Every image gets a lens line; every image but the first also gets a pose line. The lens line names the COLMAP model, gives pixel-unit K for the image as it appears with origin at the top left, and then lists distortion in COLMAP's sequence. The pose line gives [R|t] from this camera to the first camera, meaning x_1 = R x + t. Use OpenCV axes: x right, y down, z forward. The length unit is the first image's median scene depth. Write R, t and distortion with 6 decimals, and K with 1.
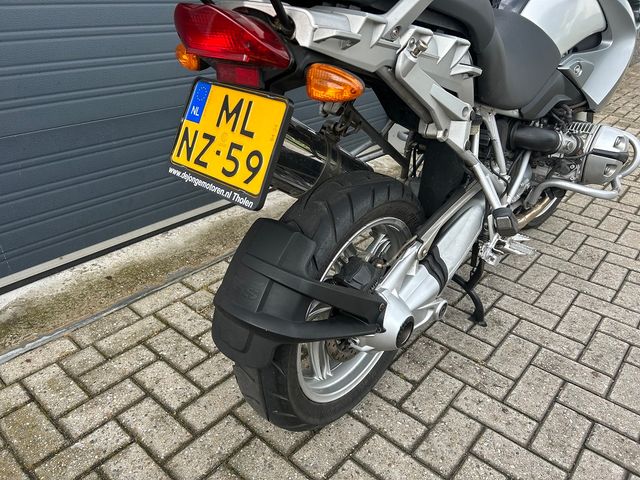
lens RADIAL K [[484.0, 0, 325.3], [0, 484.0, 238.8], [0, 0, 1]] dist [0.001122, -0.006156]
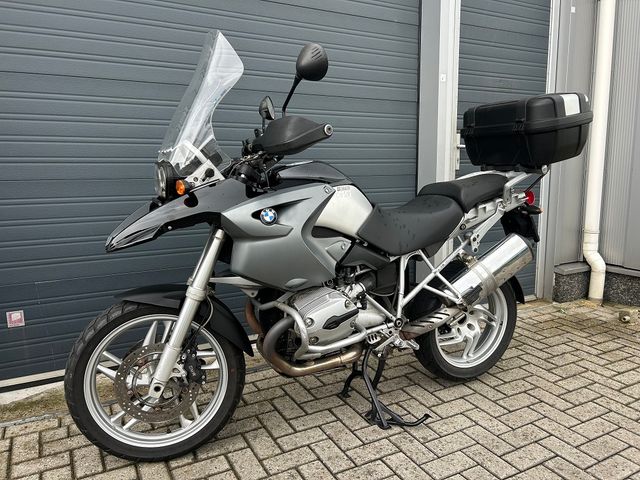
lens RADIAL K [[481.3, 0, 322.4], [0, 481.3, 232.2], [0, 0, 1]] dist [-0.000930, -0.008906]
pose [[0.931250, 0.019544, -0.363857, 0.744926], [-0.144114, 0.936897, -0.318519, 0.027803], [0.334671, 0.349058, 0.875302, -0.193196]]
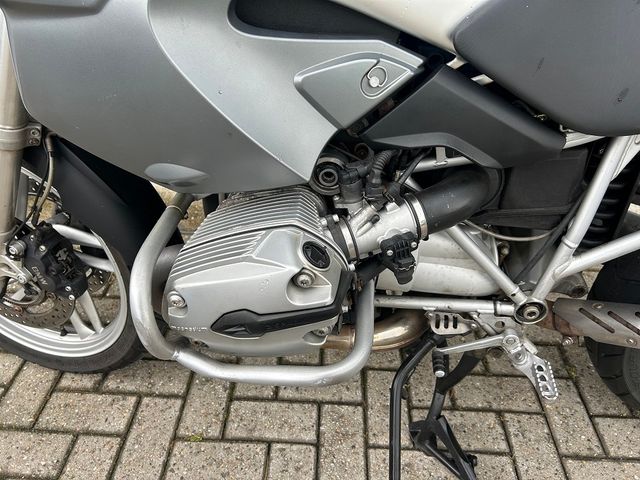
lens RADIAL K [[484.0, 0, 325.3], [0, 484.0, 238.8], [0, 0, 1]] dist [0.001122, -0.006156]
pose [[0.617464, 0.465634, -0.633974, 0.596986], [-0.380088, 0.882249, 0.277795, -0.346558], [0.688674, 0.069438, 0.721739, 0.705365]]
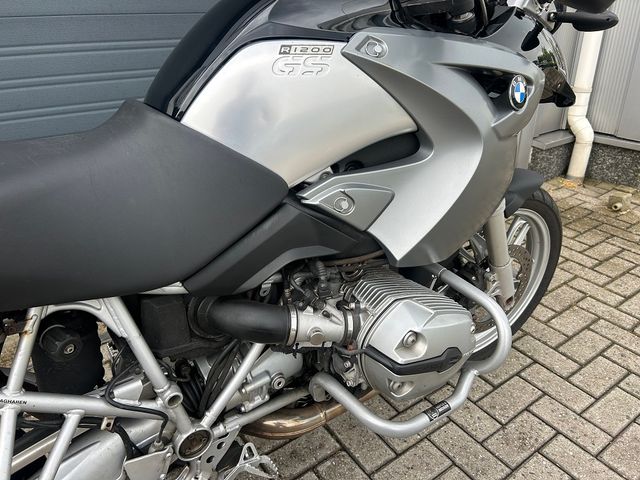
lens RADIAL K [[484.0, 0, 325.3], [0, 484.0, 238.8], [0, 0, 1]] dist [0.001122, -0.006156]
pose [[0.970437, 0.070551, -0.230813, 0.616270], [-0.078345, 0.996619, -0.024767, -0.283545], [0.228285, 0.042118, 0.972683, 0.431562]]
